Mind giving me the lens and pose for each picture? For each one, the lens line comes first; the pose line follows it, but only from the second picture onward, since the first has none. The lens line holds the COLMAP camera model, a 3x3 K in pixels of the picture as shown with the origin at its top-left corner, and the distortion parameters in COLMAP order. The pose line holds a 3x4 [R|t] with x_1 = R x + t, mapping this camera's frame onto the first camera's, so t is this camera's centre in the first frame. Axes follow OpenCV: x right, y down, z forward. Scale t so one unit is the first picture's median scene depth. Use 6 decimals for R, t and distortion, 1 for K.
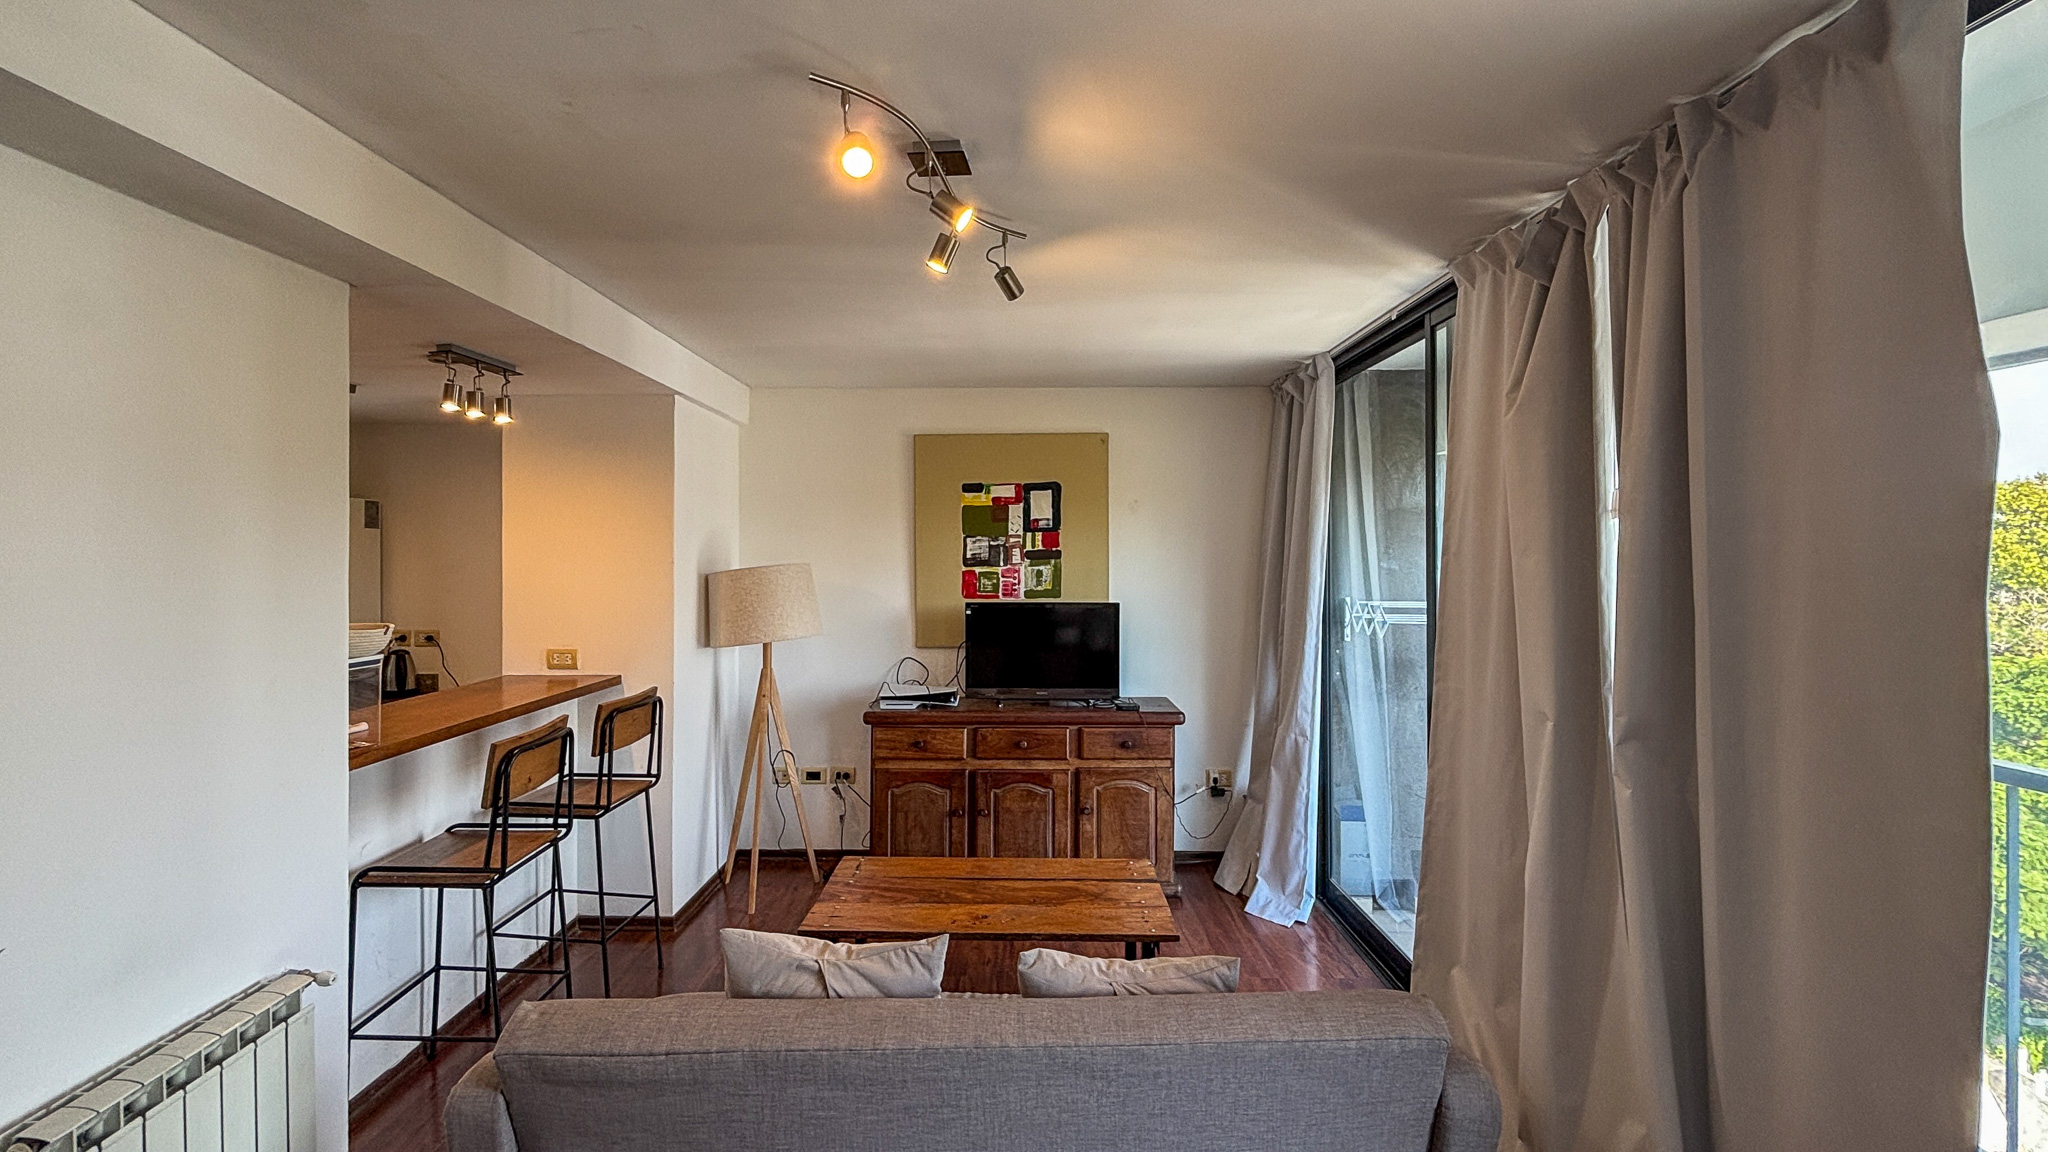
lens RADIAL K [[906.6, 0, 1021.7], [0, 906.6, 554.2], [0, 0, 1]] dist [0.051358, -0.042438]
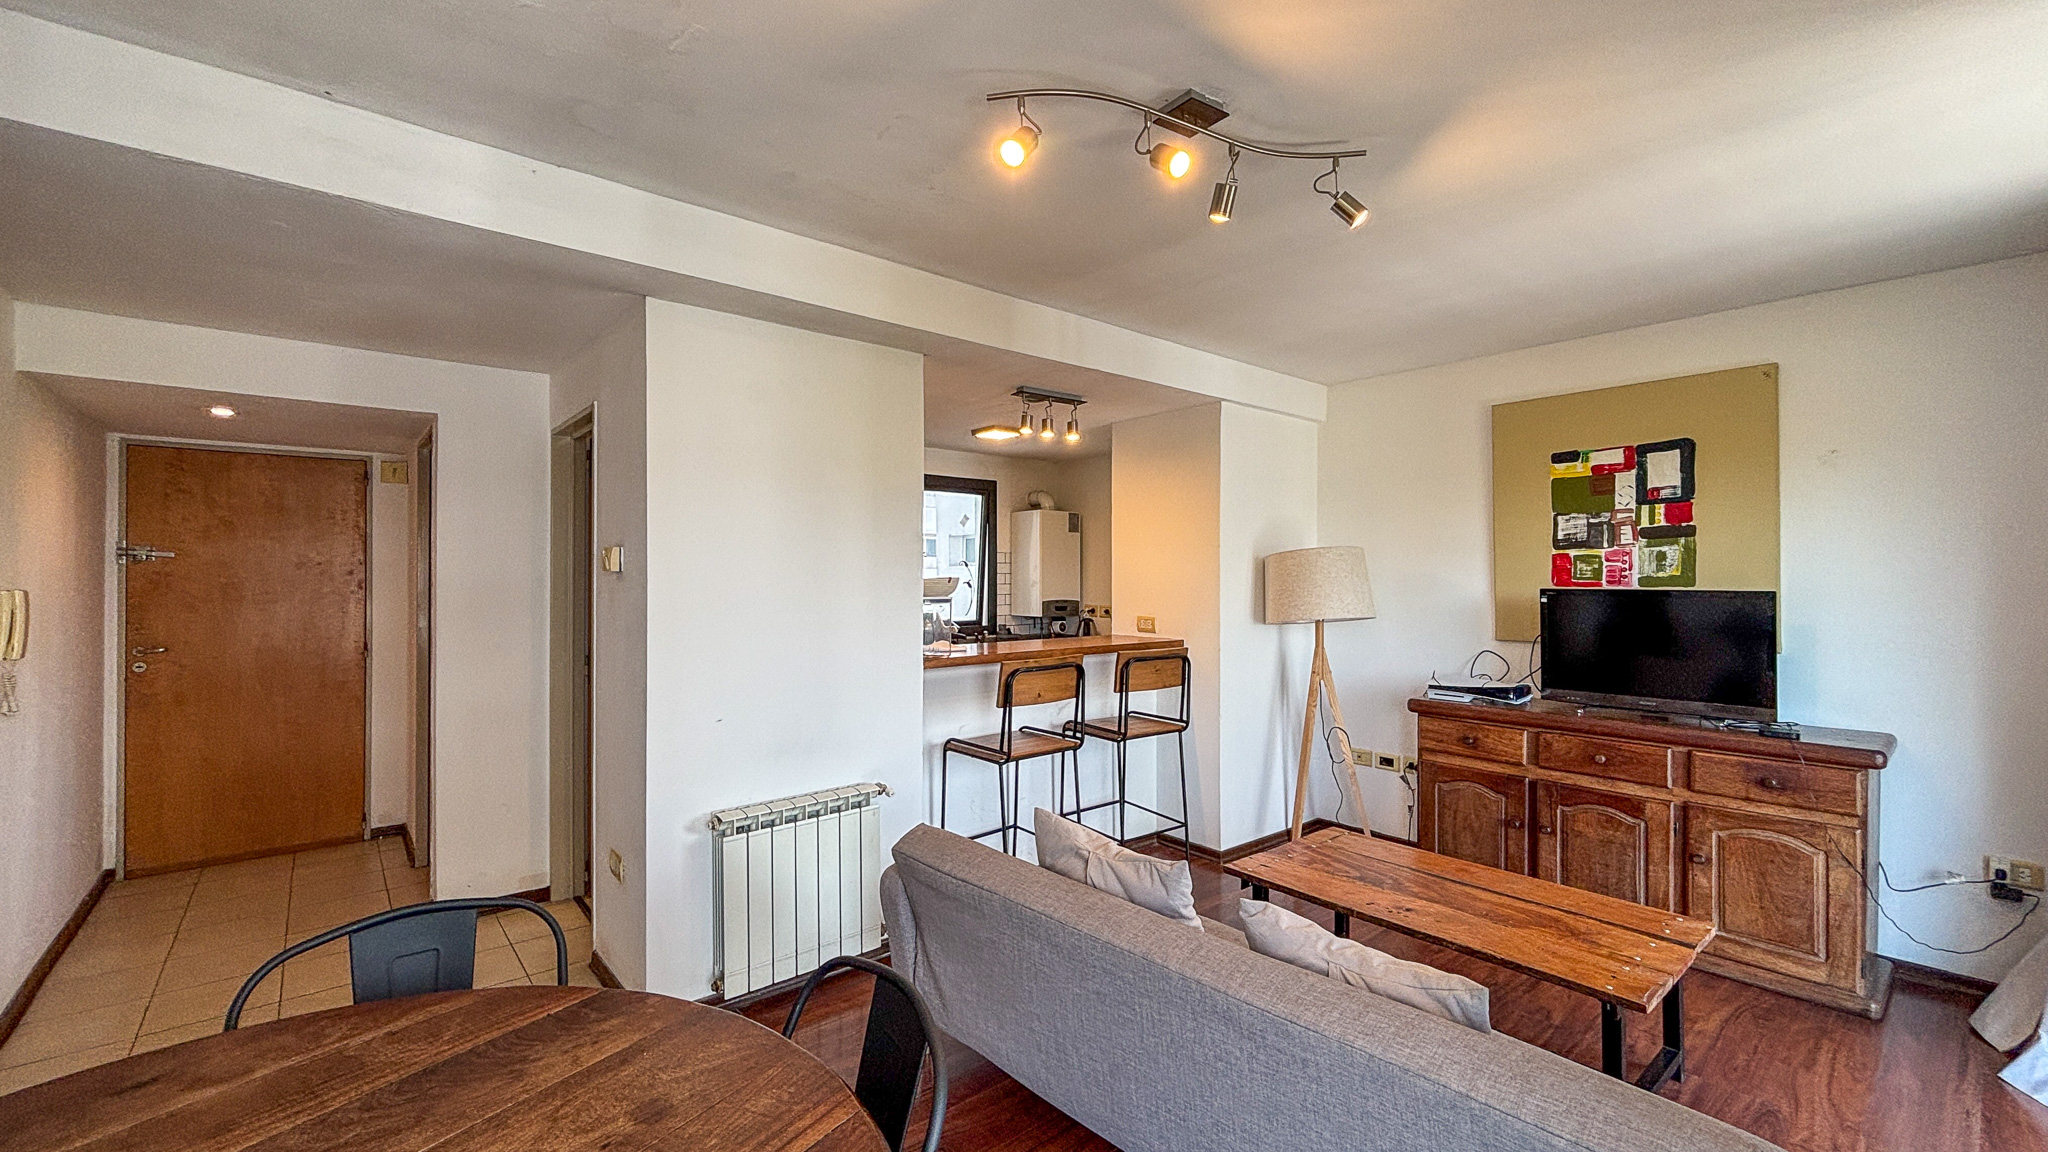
lens RADIAL K [[829.9, 0, 1024.0], [0, 829.9, 576.0], [0, 0, 1]] dist [-0.000205, 0.000043]
pose [[0.650414, -0.001303, -0.759579, 0.231070], [0.002677, 0.999996, 0.000578, 0.041046], [0.759575, -0.002409, 0.650415, 0.112347]]
